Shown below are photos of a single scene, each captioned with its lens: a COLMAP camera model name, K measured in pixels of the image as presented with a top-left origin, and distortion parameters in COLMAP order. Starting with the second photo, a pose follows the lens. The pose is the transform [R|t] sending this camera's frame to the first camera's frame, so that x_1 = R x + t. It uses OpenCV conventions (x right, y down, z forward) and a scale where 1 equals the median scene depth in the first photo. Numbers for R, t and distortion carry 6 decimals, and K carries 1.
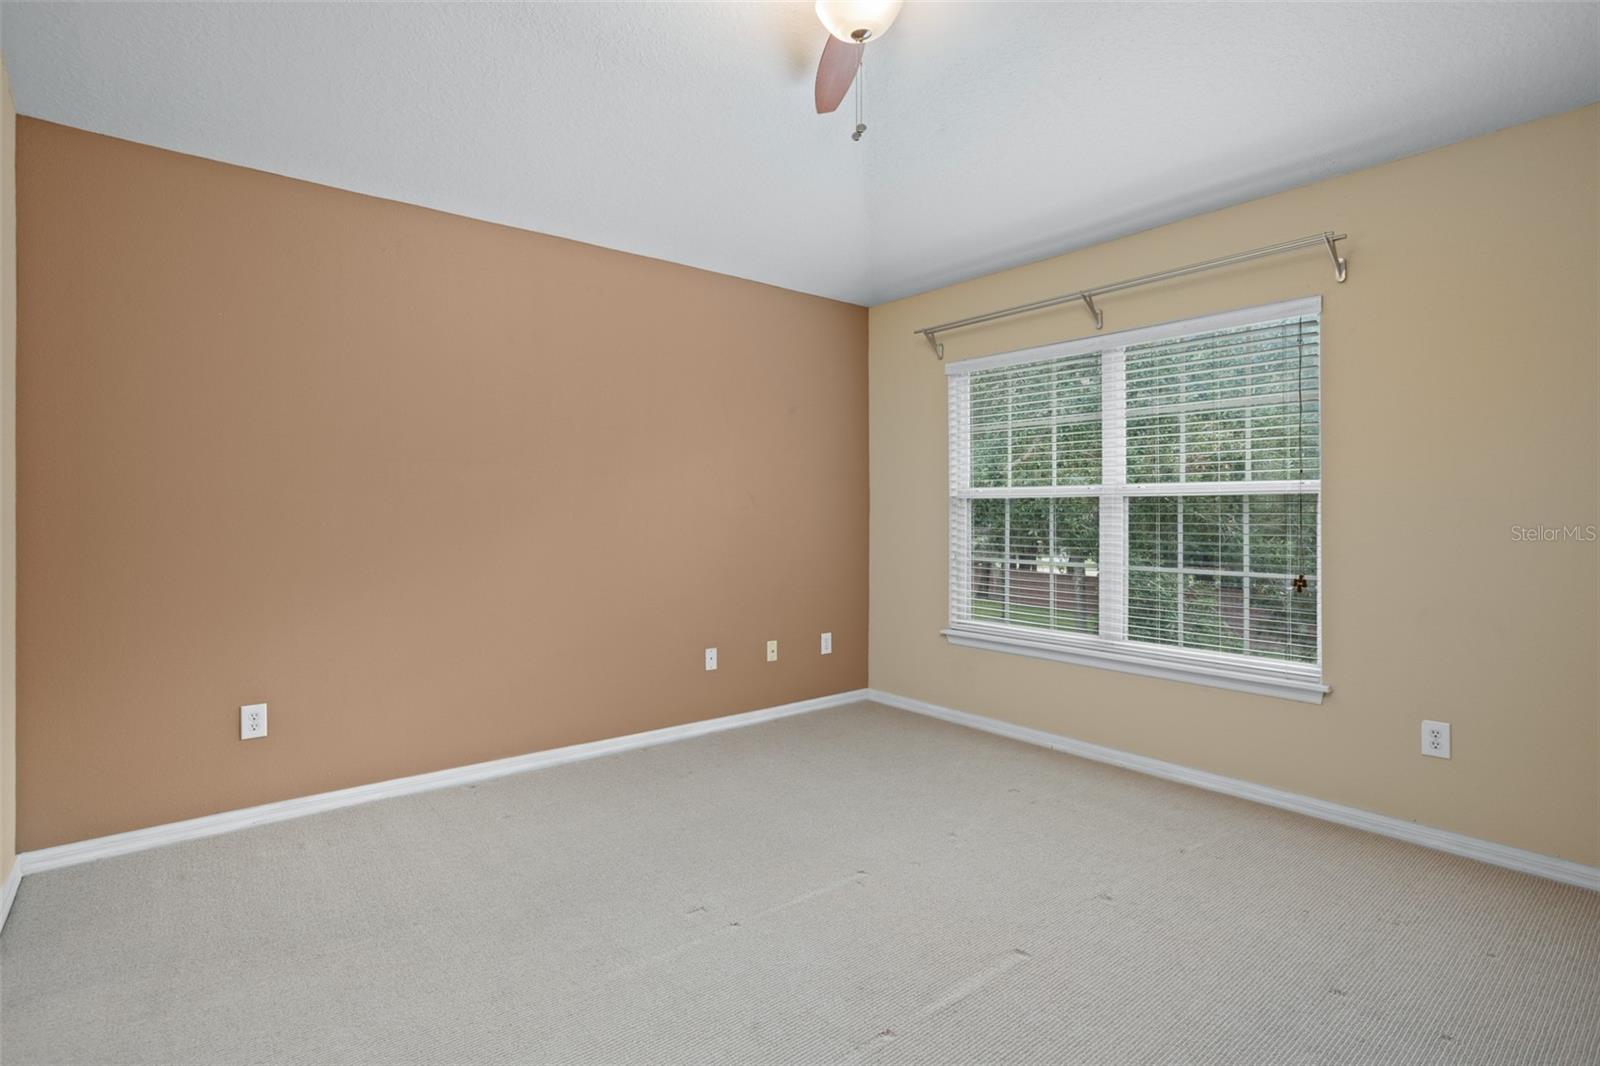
lens RADIAL K [[776.0, 0, 766.0], [0, 776.0, 513.1], [0, 0, 1]] dist [-0.020187, 0.009615]
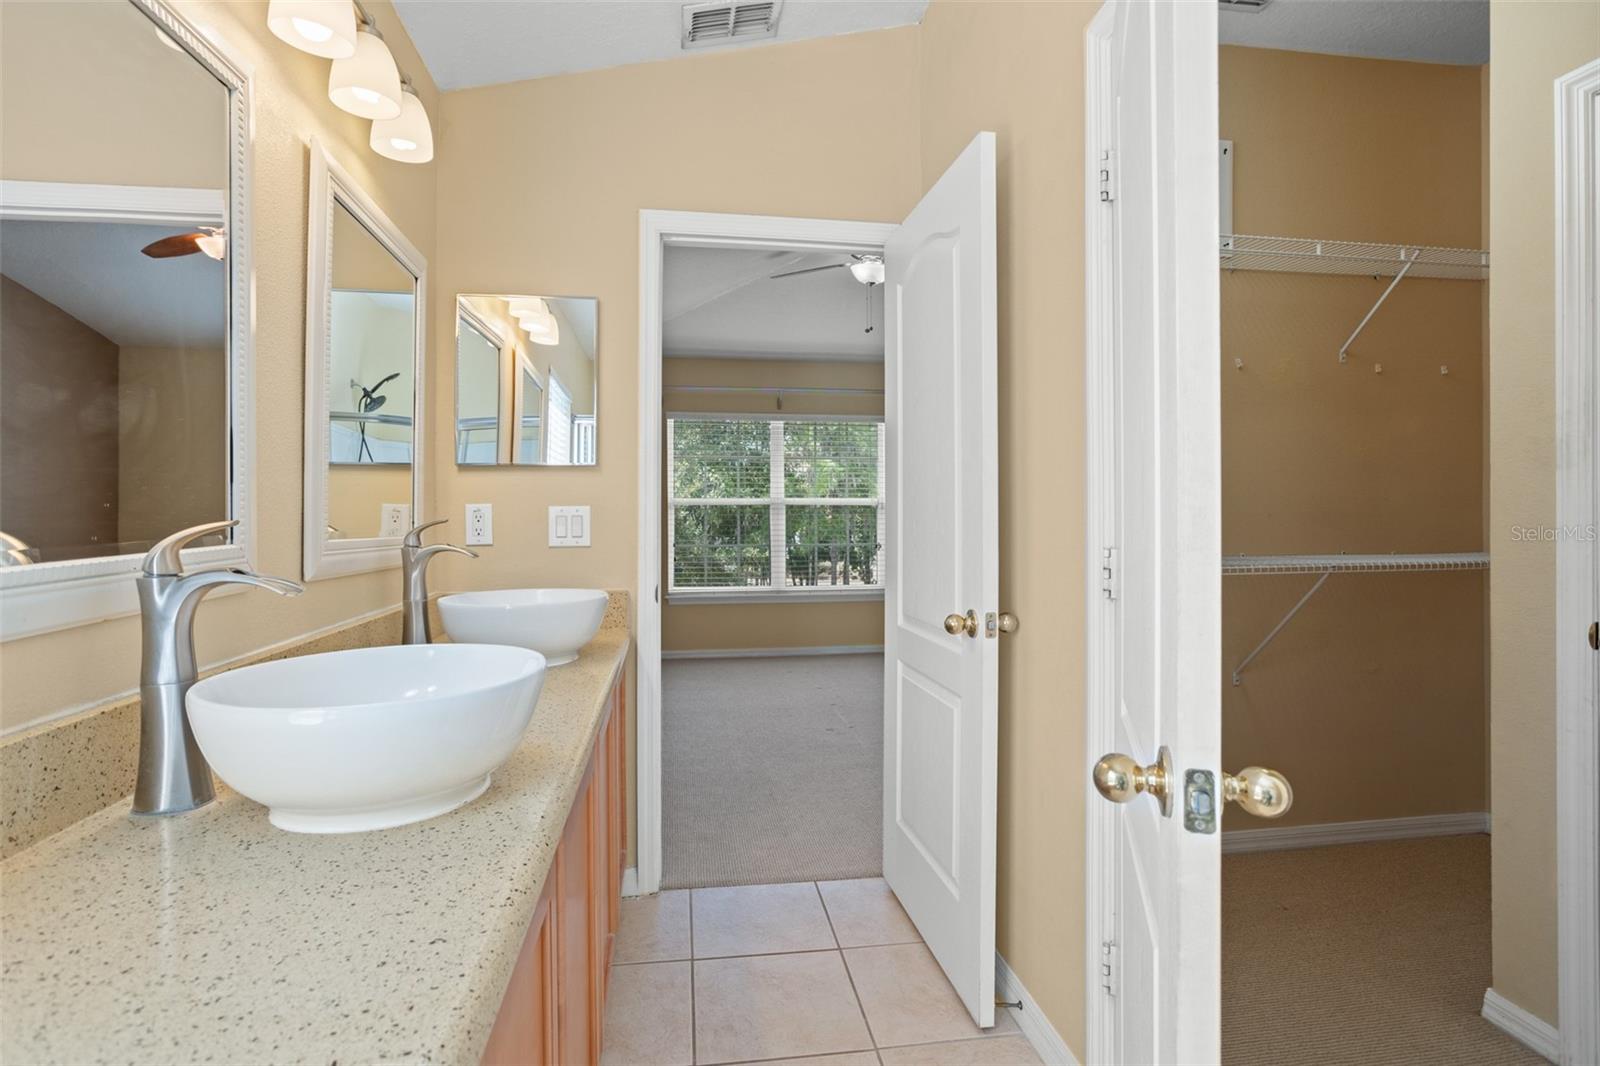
lens RADIAL K [[776.0, 0, 793.2], [0, 776.0, 521.5], [0, 0, 1]] dist [-0.020187, 0.009615]
pose [[0.509317, -0.010598, 0.860514, -1.047370], [0.003840, 0.999942, 0.010042, -0.001189], [-0.860571, -0.001810, 0.509328, 0.069195]]
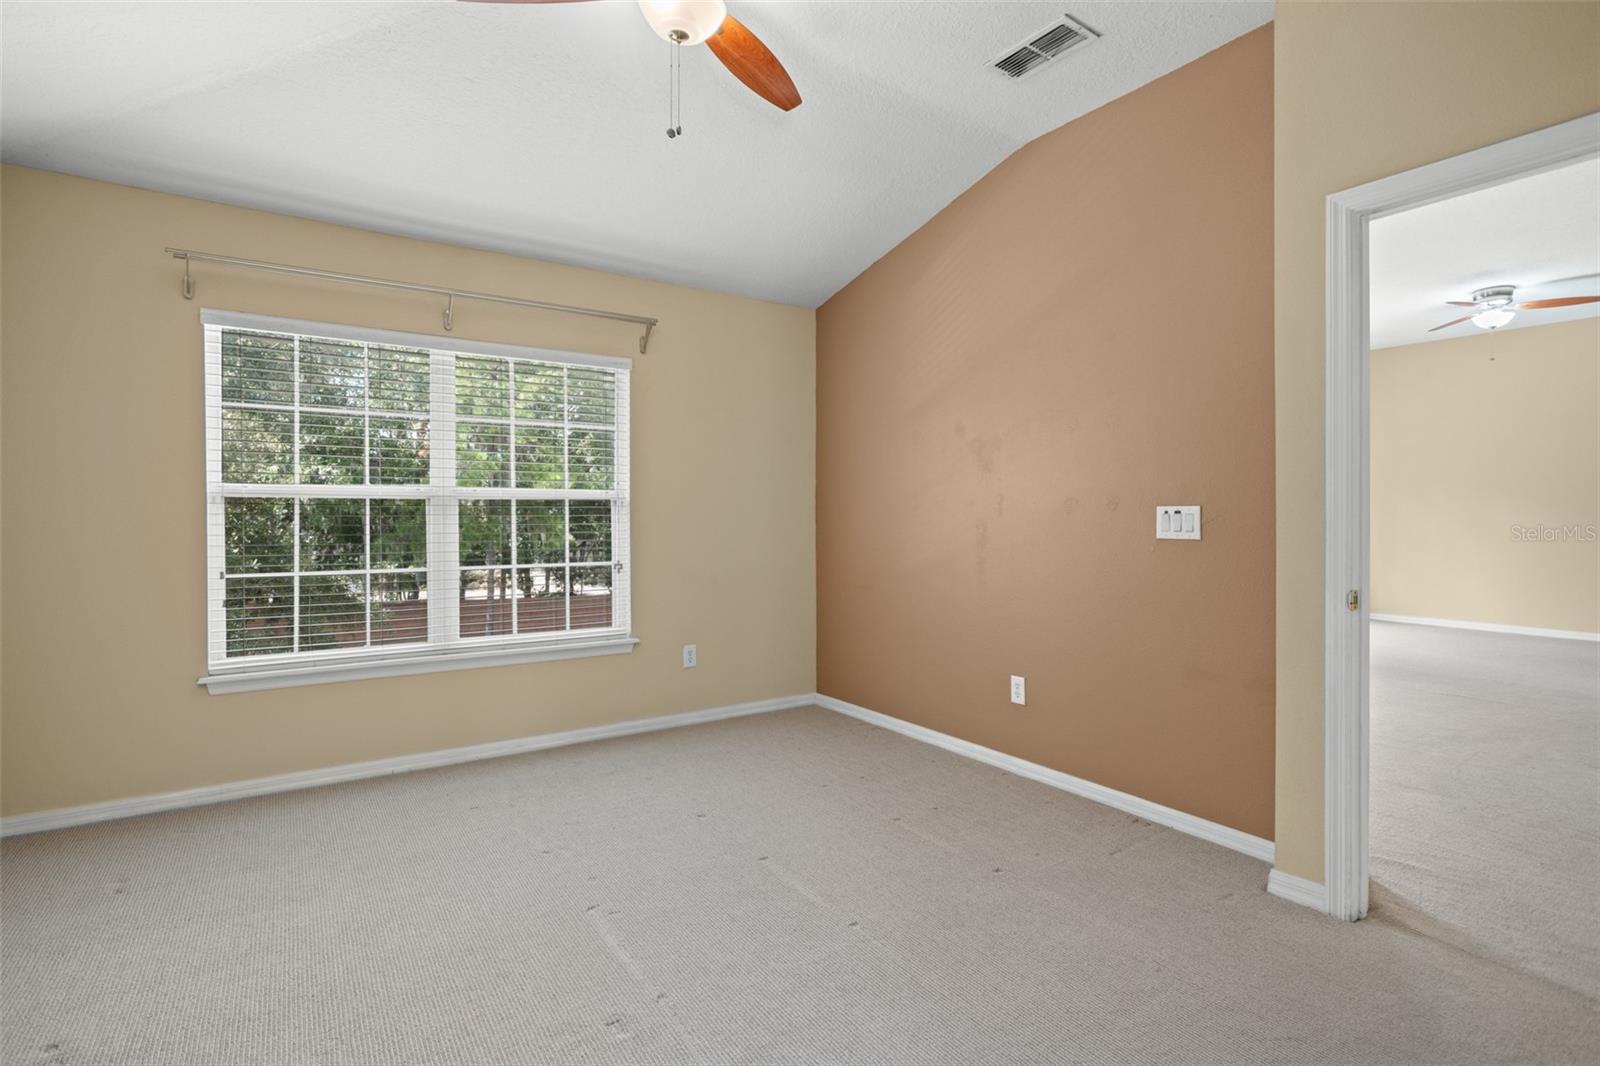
lens RADIAL K [[776.0, 0, 810.9], [0, 776.0, 517.1], [0, 0, 1]] dist [-0.020187, 0.009615]
pose [[0.082149, -0.004086, 0.996612, -0.507678], [0.003845, 0.999985, 0.003783, 0.000075], [-0.996613, 0.003521, 0.082164, 0.439462]]
